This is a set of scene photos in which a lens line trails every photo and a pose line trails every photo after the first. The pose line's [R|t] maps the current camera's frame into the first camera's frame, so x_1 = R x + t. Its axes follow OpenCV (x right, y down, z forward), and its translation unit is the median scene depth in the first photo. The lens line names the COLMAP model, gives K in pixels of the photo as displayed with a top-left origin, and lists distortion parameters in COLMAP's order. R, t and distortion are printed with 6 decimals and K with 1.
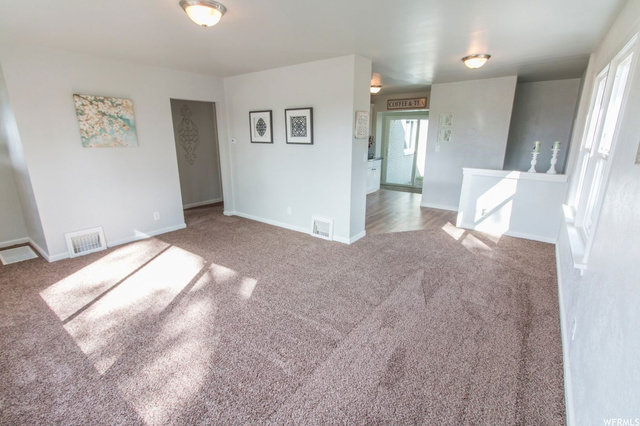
lens RADIAL K [[294.6, 0, 320.0], [0, 294.6, 213.0], [0, 0, 1]] dist [0.000502, -0.000156]
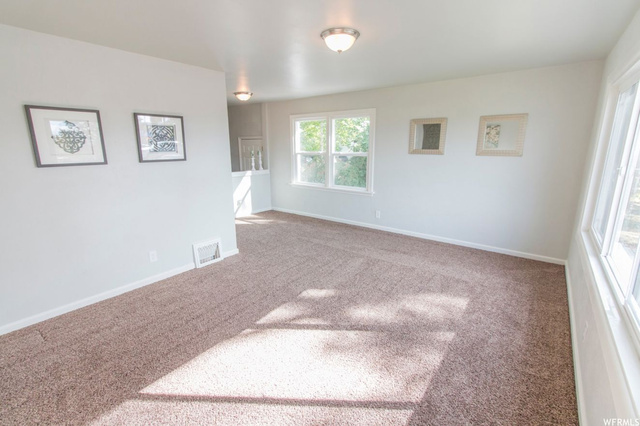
lens RADIAL K [[294.6, 0, 320.0], [0, 294.6, 213.0], [0, 0, 1]] dist [0.000502, -0.000156]
pose [[0.007247, -0.226967, 0.973875, -0.898804], [0.264297, 0.939703, 0.217037, -0.180149], [-0.964414, 0.255819, 0.066797, 0.640819]]
